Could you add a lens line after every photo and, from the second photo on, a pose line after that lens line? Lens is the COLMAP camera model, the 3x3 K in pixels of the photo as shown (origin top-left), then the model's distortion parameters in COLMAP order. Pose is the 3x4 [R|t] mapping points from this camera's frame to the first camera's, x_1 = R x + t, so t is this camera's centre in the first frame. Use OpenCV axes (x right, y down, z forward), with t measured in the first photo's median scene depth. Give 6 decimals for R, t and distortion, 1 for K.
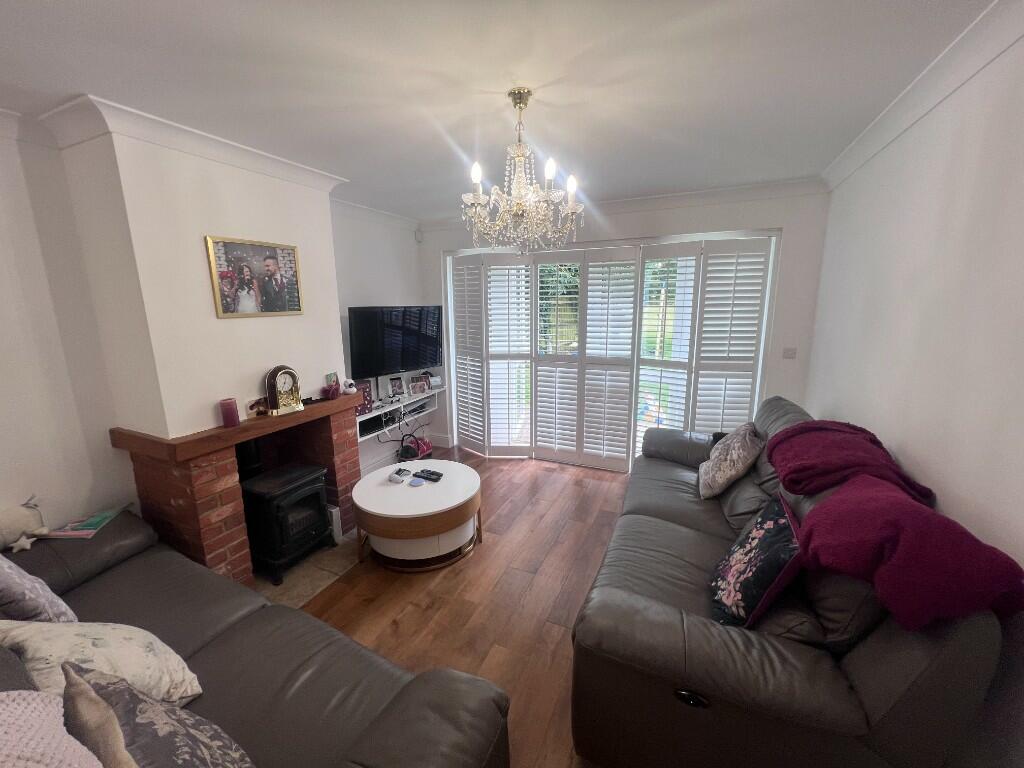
lens RADIAL K [[412.7, 0, 512.0], [0, 412.7, 384.0], [0, 0, 1]] dist [-0.000748, 0.000212]
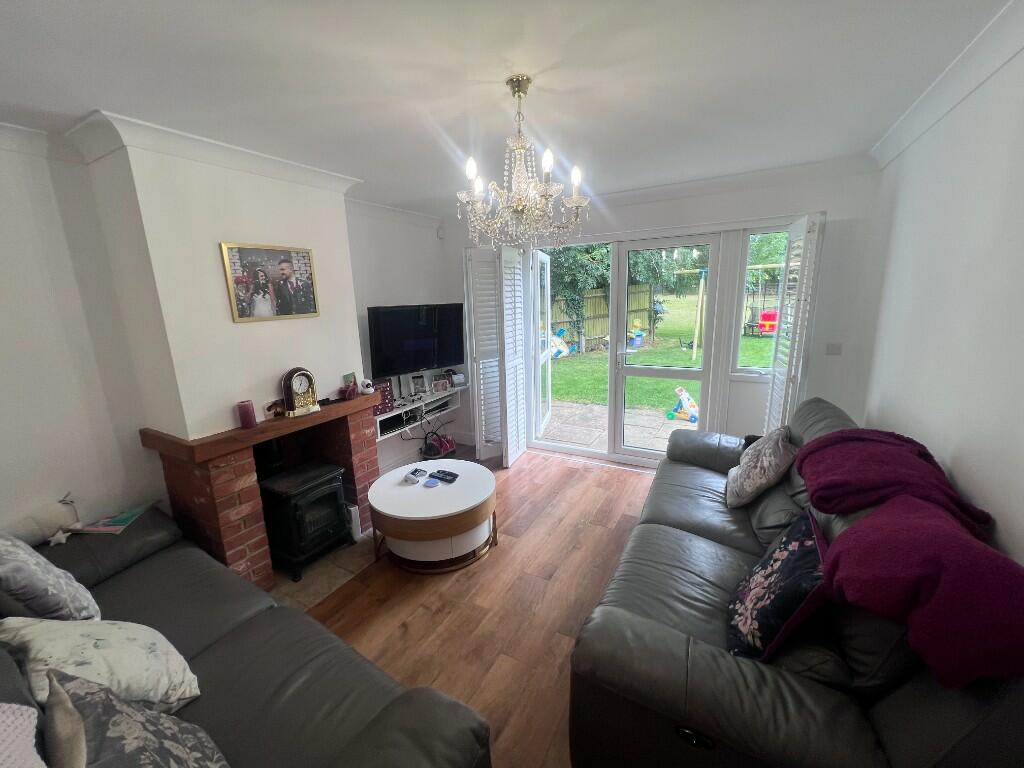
lens RADIAL K [[412.7, 0, 512.0], [0, 412.7, 384.0], [0, 0, 1]] dist [-0.000748, 0.000212]
pose [[0.995897, -0.001006, -0.090486, 0.071091], [0.002604, 0.999843, 0.017545, -0.024336], [0.090454, -0.017708, 0.995743, 0.040080]]
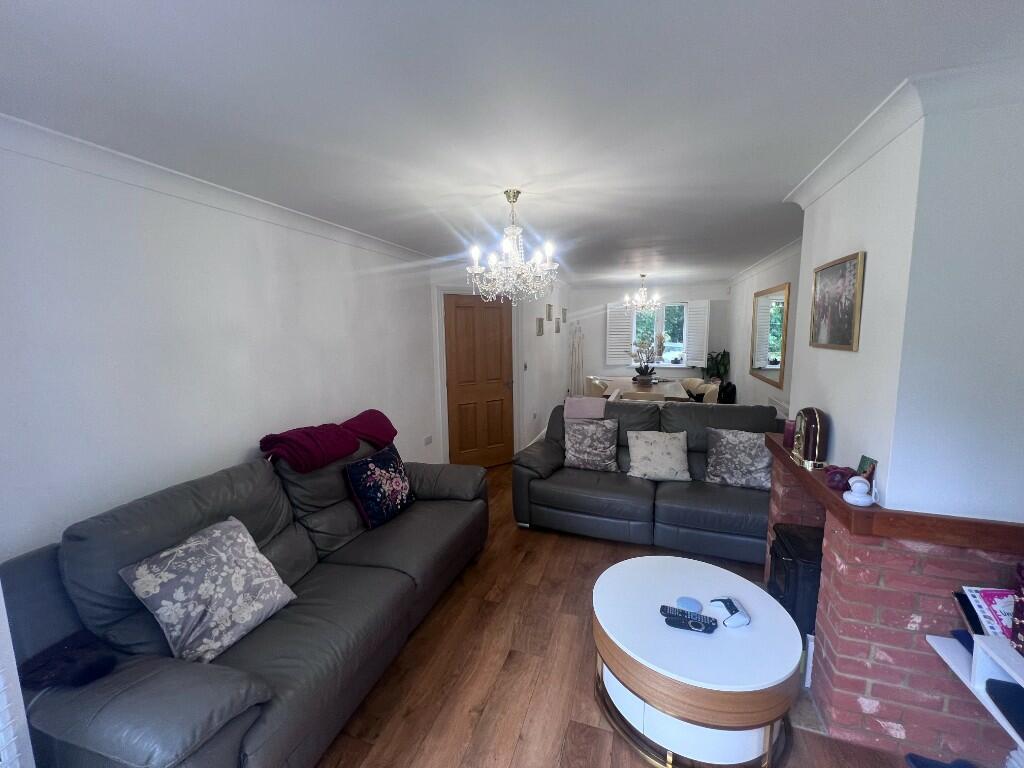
lens RADIAL K [[412.7, 0, 512.0], [0, 412.7, 384.0], [0, 0, 1]] dist [-0.000748, 0.000212]
pose [[-0.995886, 0.035953, -0.083176, 0.130029], [0.006827, 0.945080, 0.326768, -0.430931], [0.090356, 0.324855, -0.941438, 2.020991]]
